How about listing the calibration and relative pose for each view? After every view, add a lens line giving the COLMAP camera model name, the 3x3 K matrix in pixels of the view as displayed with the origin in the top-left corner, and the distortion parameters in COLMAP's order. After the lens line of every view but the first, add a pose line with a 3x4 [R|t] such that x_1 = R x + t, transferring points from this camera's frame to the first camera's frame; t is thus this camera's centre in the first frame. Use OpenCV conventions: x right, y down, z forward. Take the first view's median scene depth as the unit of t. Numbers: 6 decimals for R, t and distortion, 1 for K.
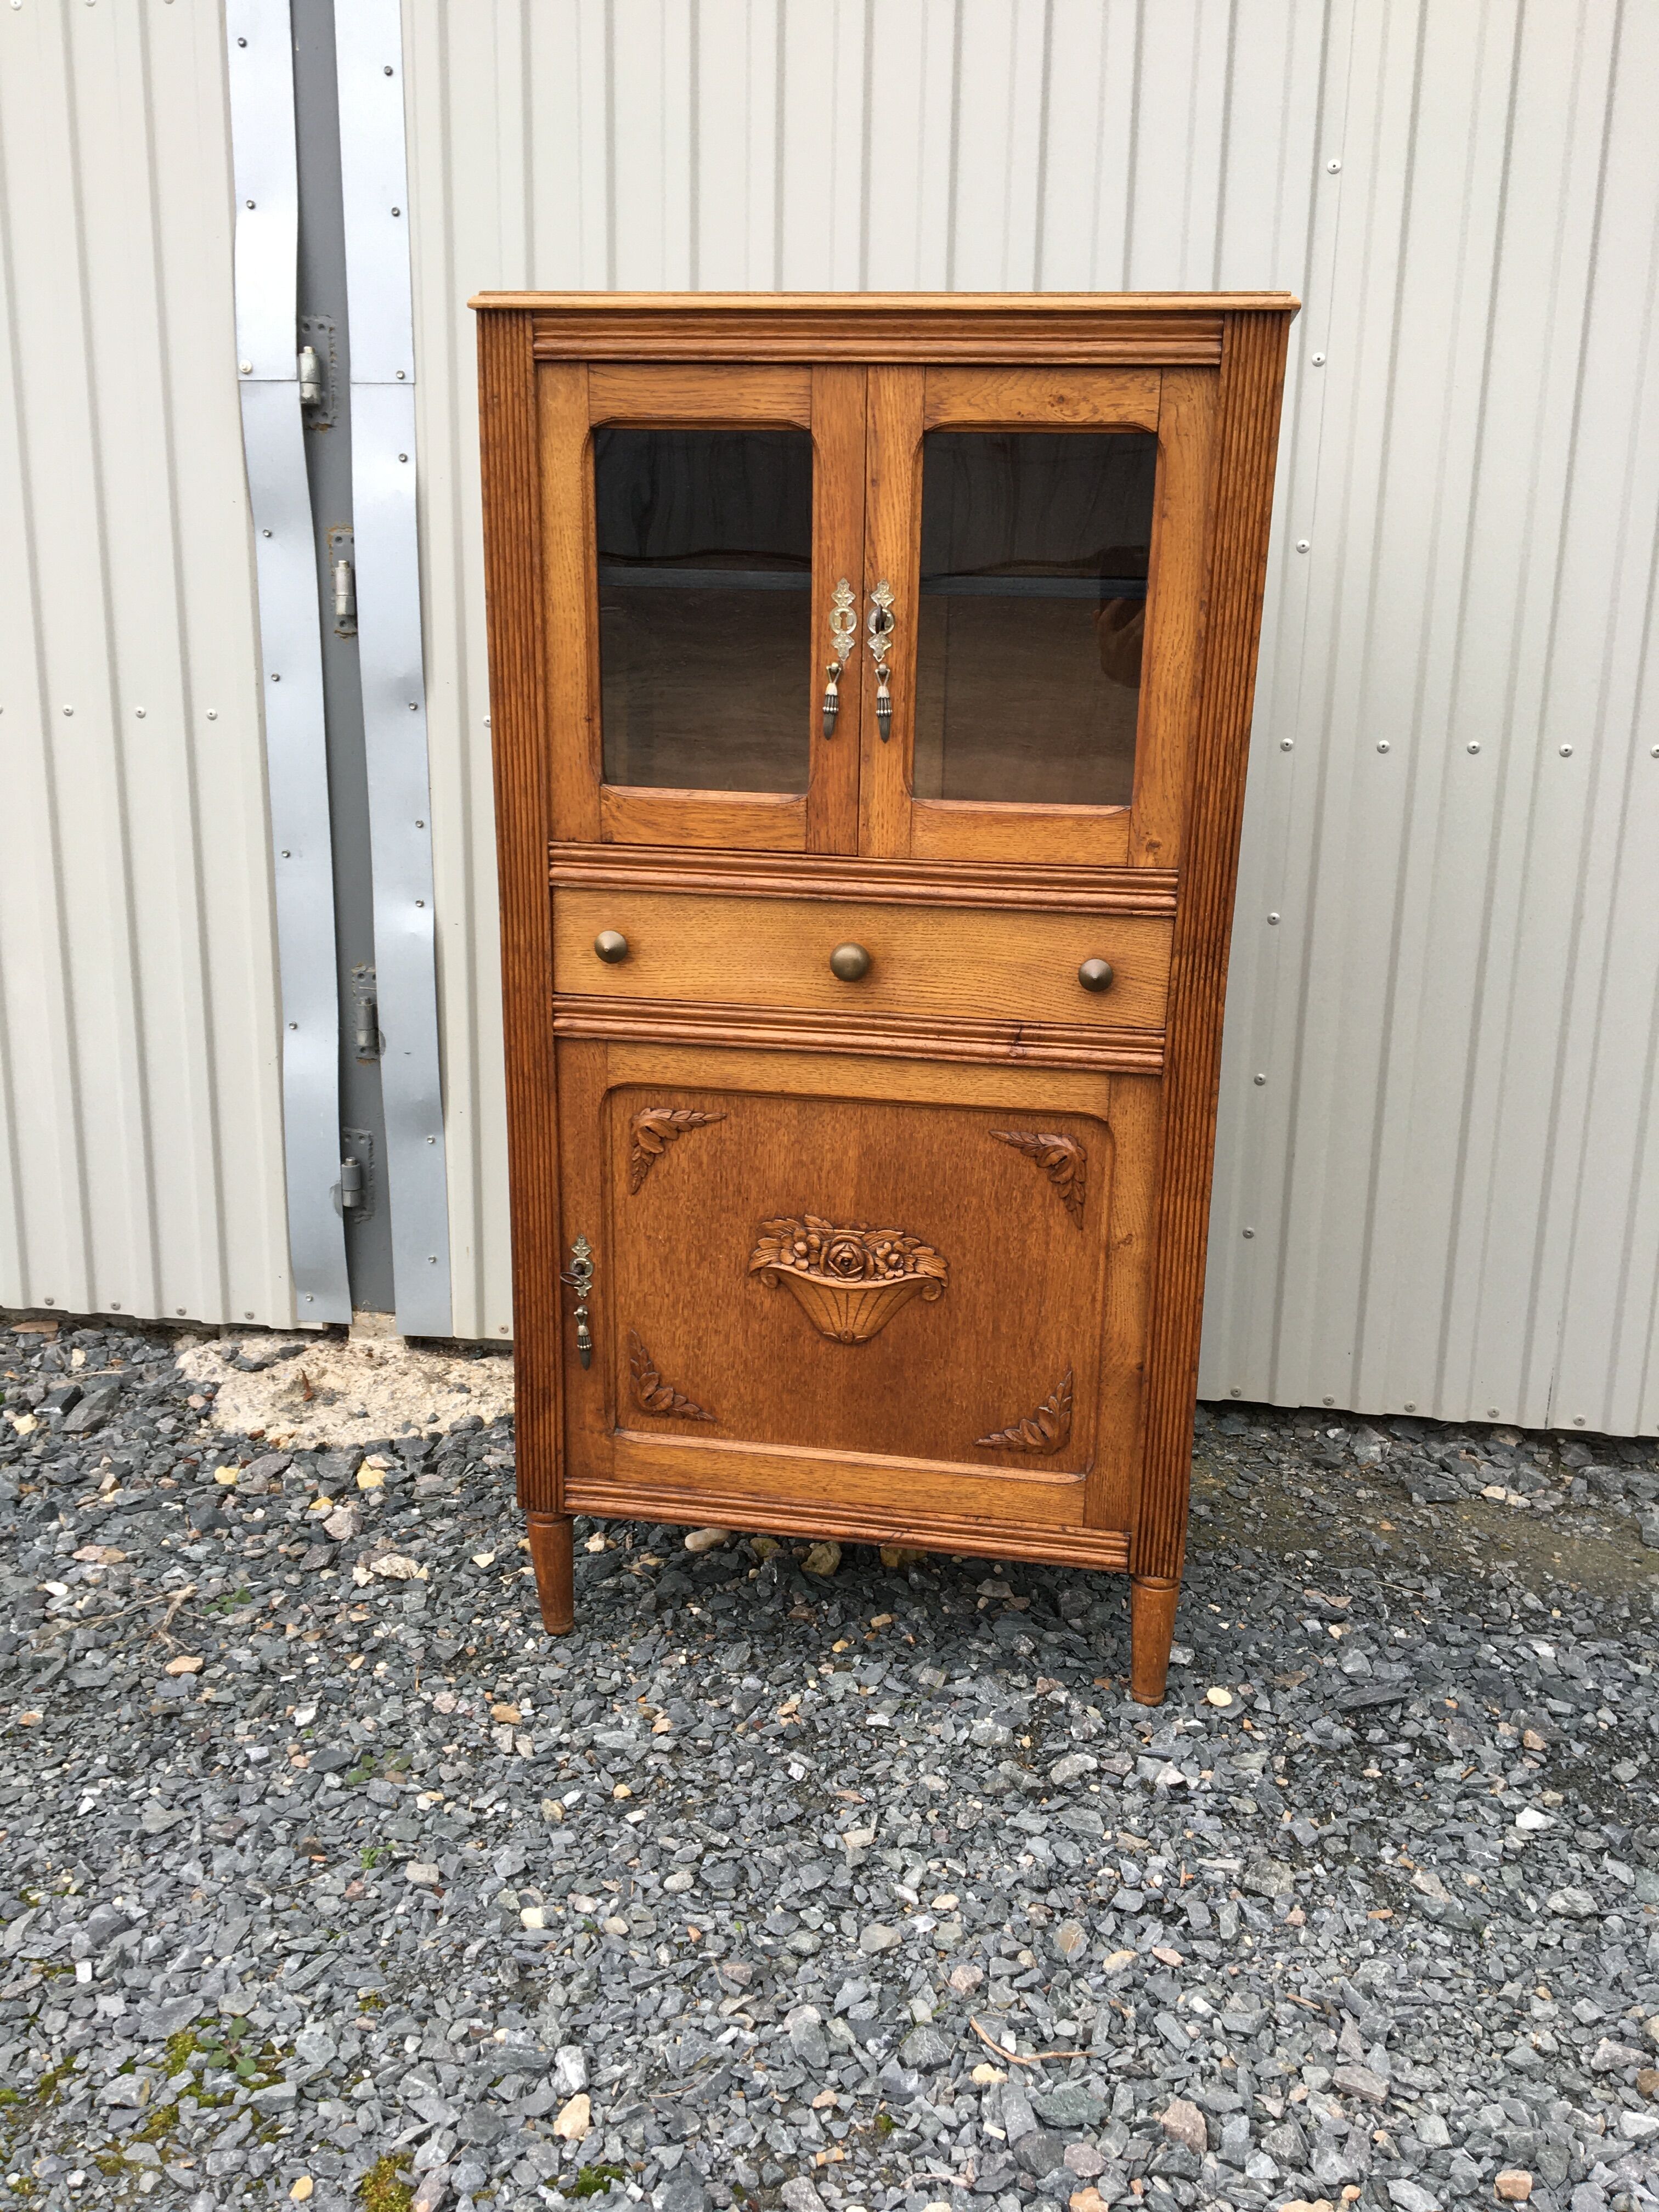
lens RADIAL K [[1850.3, 0, 834.2], [0, 1850.3, 1094.1], [0, 0, 1]] dist [0.098773, -0.165234]
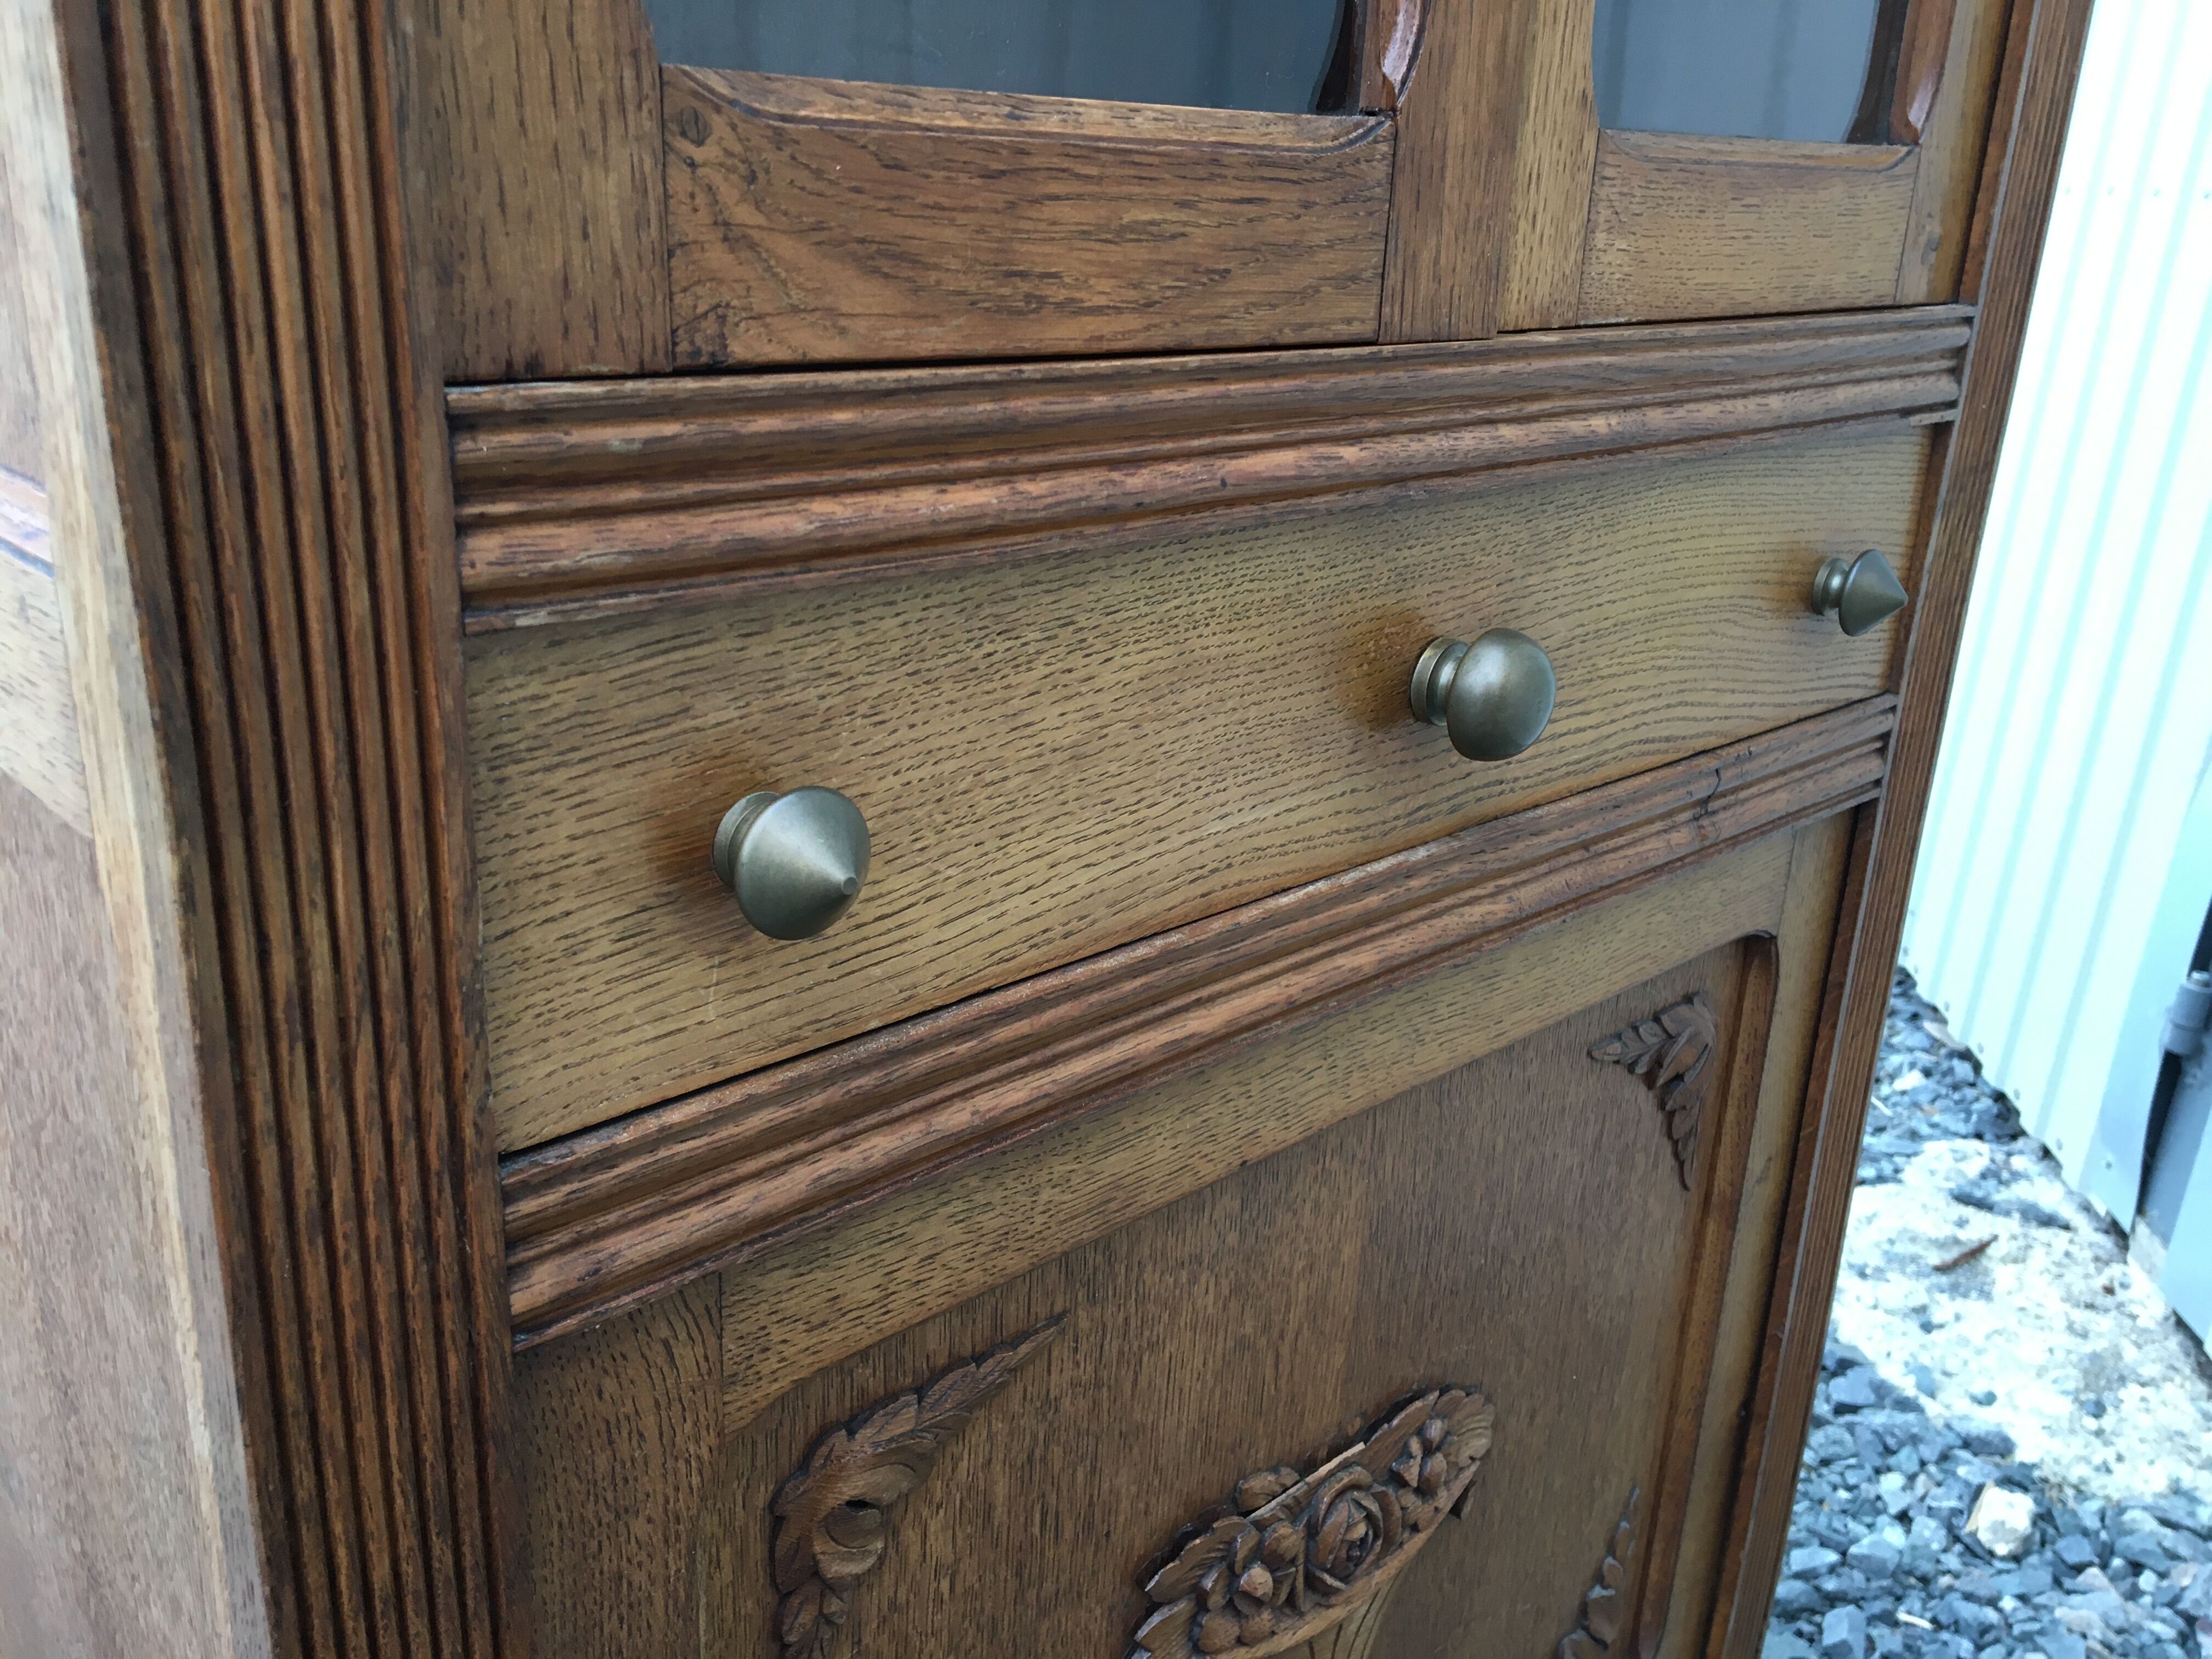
lens RADIAL K [[1838.1, 0, 1106.0], [0, 1838.1, 829.5], [0, 0, 1]] dist [0.106359, -0.147305]
pose [[0.610395, -0.263048, 0.747144, -0.237565], [0.198923, 0.963925, 0.176855, -0.105494], [-0.766712, 0.040672, 0.640701, 0.776793]]
